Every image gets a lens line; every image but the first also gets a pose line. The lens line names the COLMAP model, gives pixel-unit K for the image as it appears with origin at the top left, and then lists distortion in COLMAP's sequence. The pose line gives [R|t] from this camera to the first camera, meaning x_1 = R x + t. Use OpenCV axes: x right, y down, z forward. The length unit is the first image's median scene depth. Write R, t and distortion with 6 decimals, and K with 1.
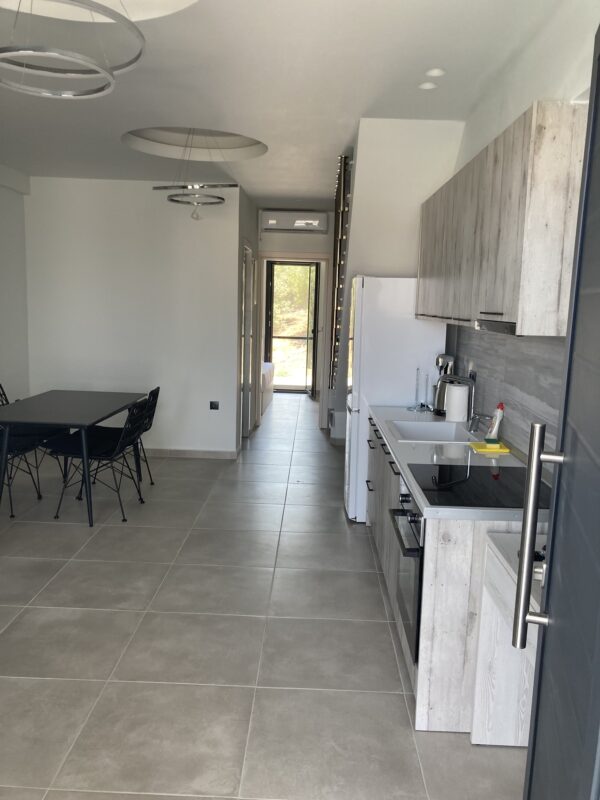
lens RADIAL K [[683.8, 0, 300.0], [0, 683.8, 400.0], [0, 0, 1]] dist [0.107767, -0.148710]
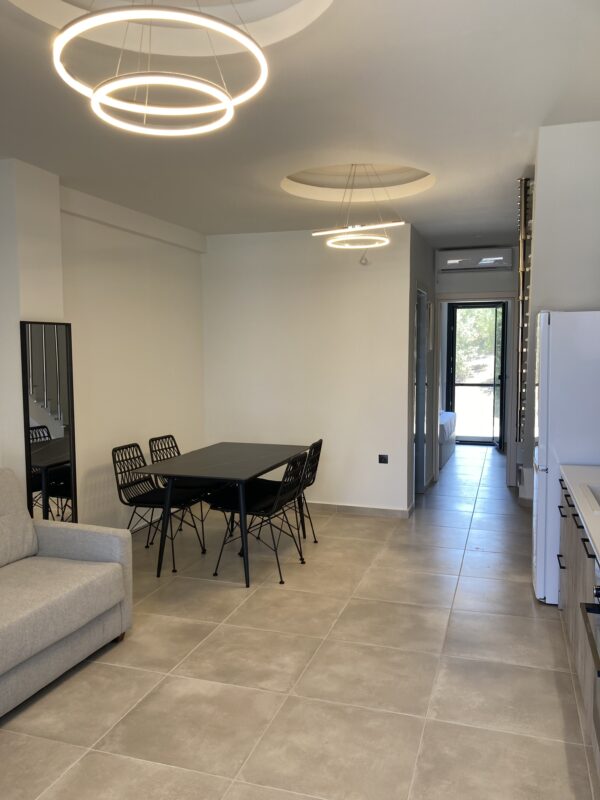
lens RADIAL K [[664.2, 0, 300.0], [0, 664.2, 400.0], [0, 0, 1]] dist [0.011211, -0.005203]
pose [[0.956522, -0.011845, -0.291420, 0.033094], [-0.008848, 0.997537, -0.069586, -0.009486], [0.291527, 0.069139, 0.954061, 0.119496]]
